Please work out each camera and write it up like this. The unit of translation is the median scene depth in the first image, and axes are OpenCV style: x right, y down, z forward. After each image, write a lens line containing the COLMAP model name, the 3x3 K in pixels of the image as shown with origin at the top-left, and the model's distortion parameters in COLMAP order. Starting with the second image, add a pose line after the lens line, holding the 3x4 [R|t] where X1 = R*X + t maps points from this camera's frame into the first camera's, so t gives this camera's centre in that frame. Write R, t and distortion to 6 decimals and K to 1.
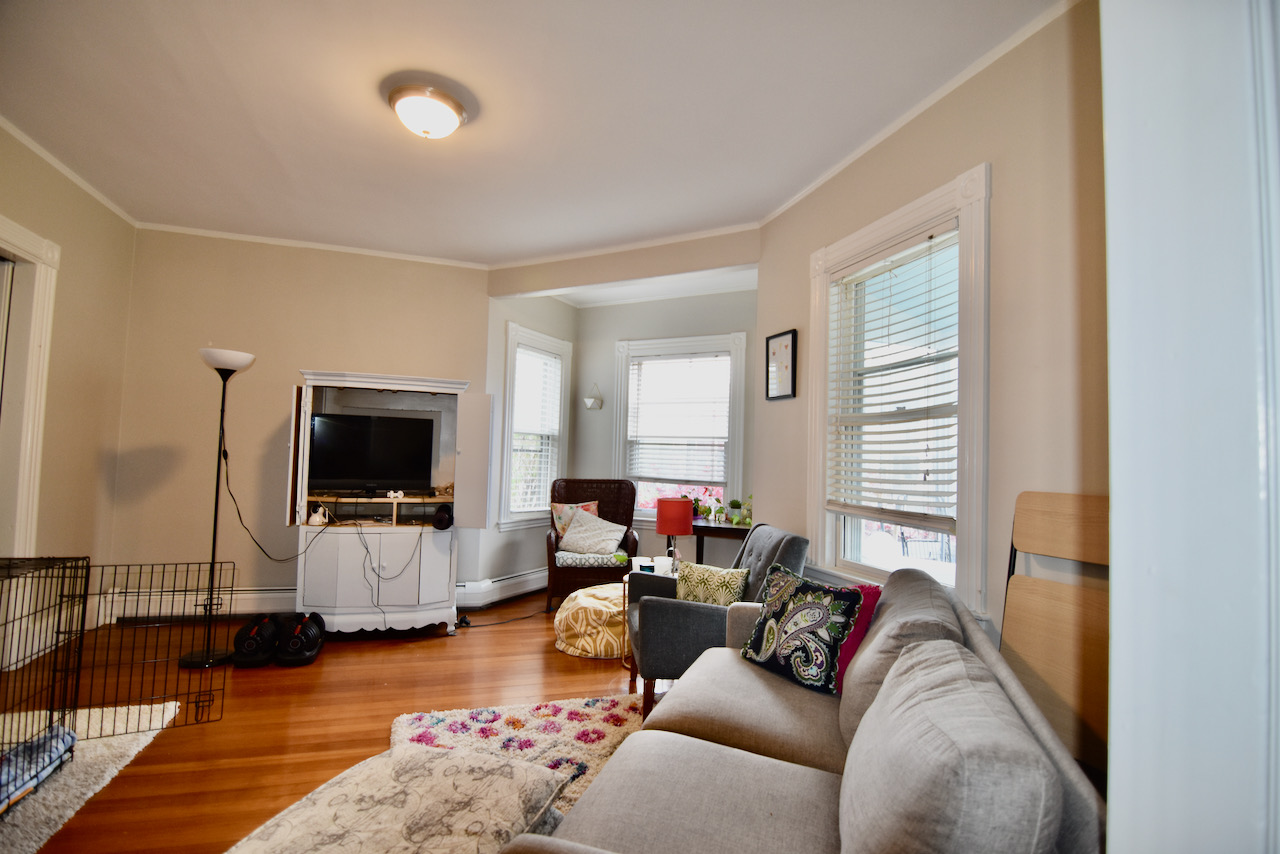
lens RADIAL K [[623.8, 0, 636.6], [0, 623.8, 431.4], [0, 0, 1]] dist [-0.007945, -0.008035]
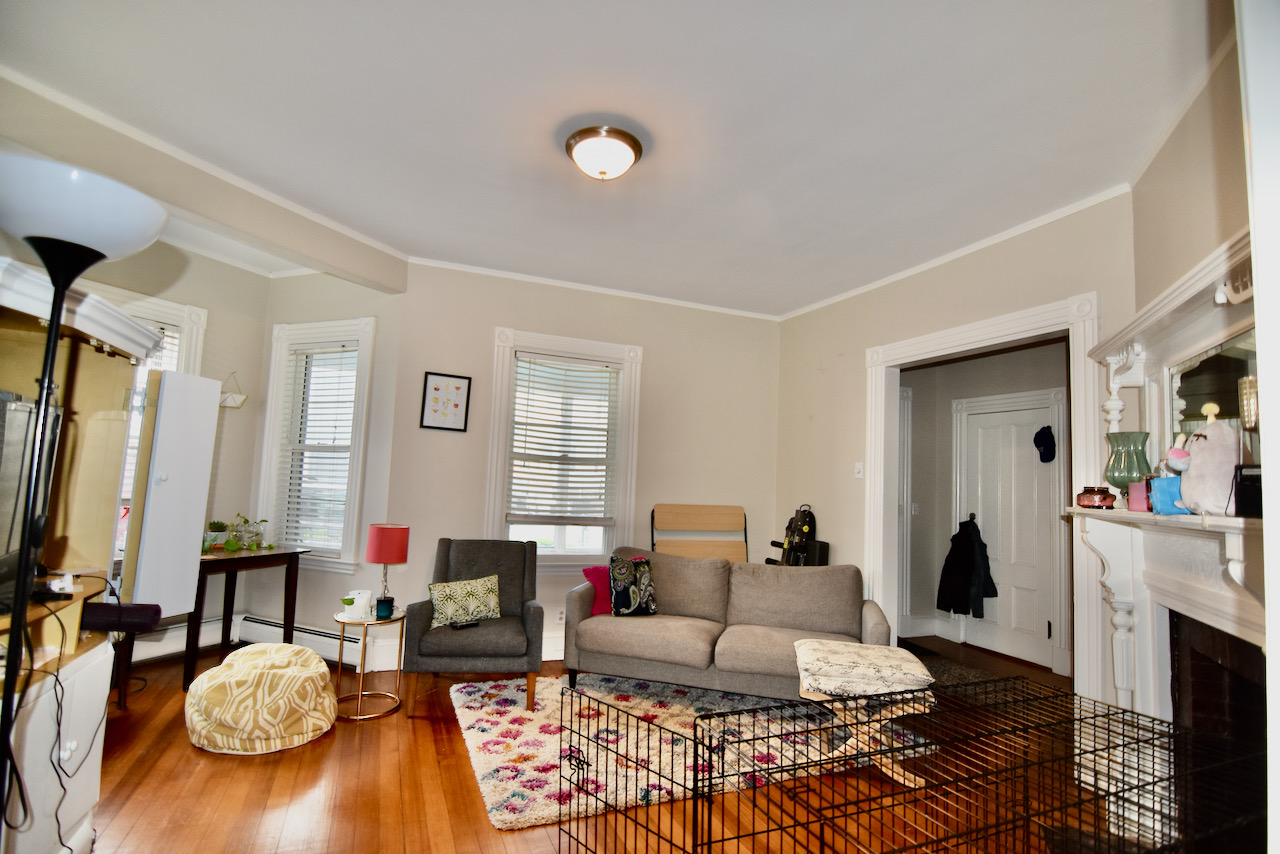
lens RADIAL K [[623.8, 0, 636.6], [0, 623.8, 431.4], [0, 0, 1]] dist [-0.007945, -0.008035]
pose [[-0.069817, 0.050600, 0.996276, -1.207120], [-0.091855, 0.994144, -0.056928, -0.020770], [-0.993322, -0.095488, -0.064761, 0.905168]]
